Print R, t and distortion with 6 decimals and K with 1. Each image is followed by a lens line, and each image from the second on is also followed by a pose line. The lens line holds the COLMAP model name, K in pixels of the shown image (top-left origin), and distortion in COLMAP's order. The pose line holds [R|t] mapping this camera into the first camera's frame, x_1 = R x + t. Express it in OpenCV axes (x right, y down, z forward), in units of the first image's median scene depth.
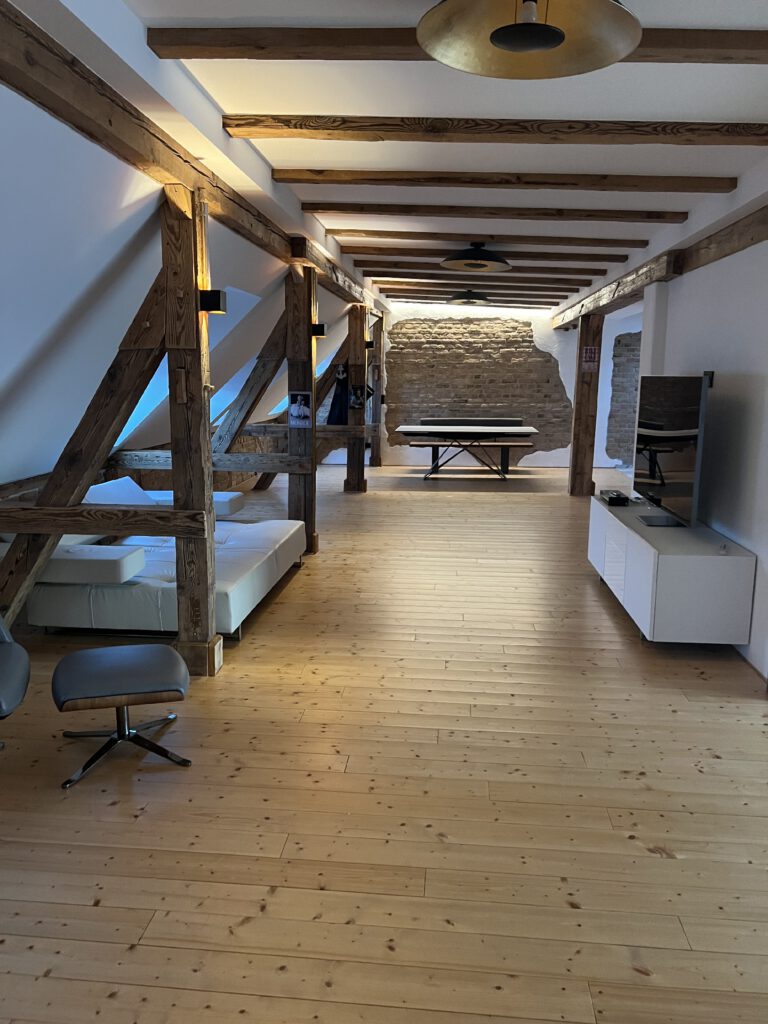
lens RADIAL K [[775.3, 0, 384.0], [0, 775.3, 512.0], [0, 0, 1]] dist [0.026709, -0.036031]
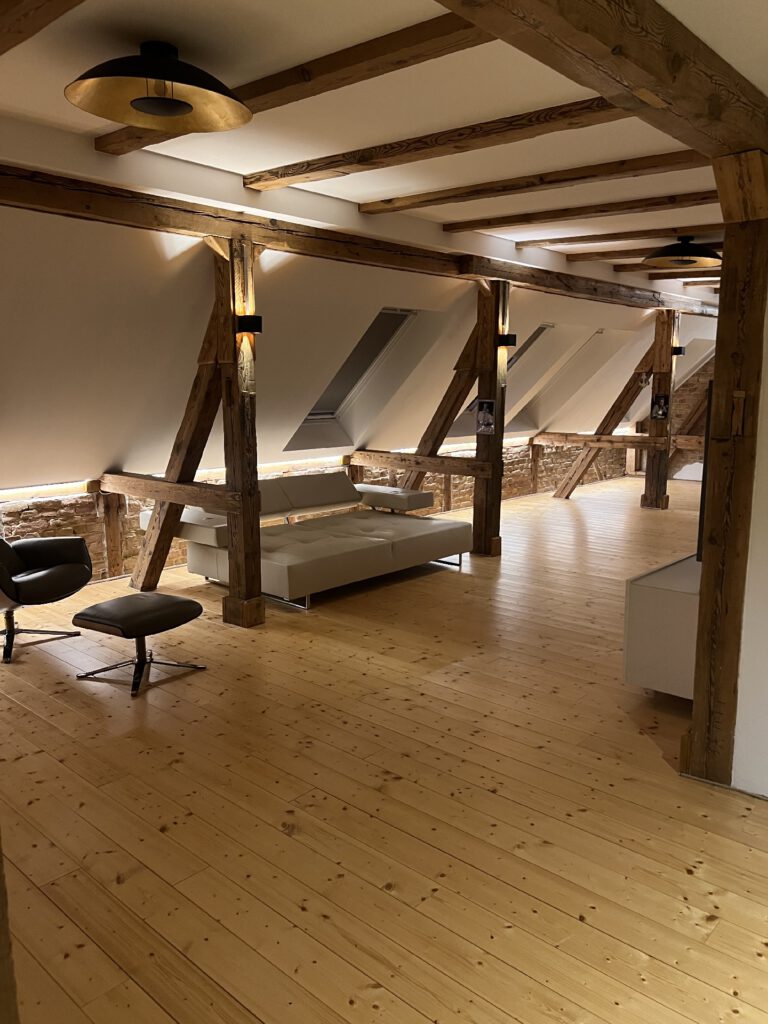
lens RADIAL K [[775.3, 0, 384.0], [0, 775.3, 512.0], [0, 0, 1]] dist [0.026709, -0.036031]
pose [[0.803809, 0.089886, -0.588058, 0.708995], [-0.098196, 0.995007, 0.017865, -0.016371], [0.586728, 0.043385, 0.808621, 0.135790]]
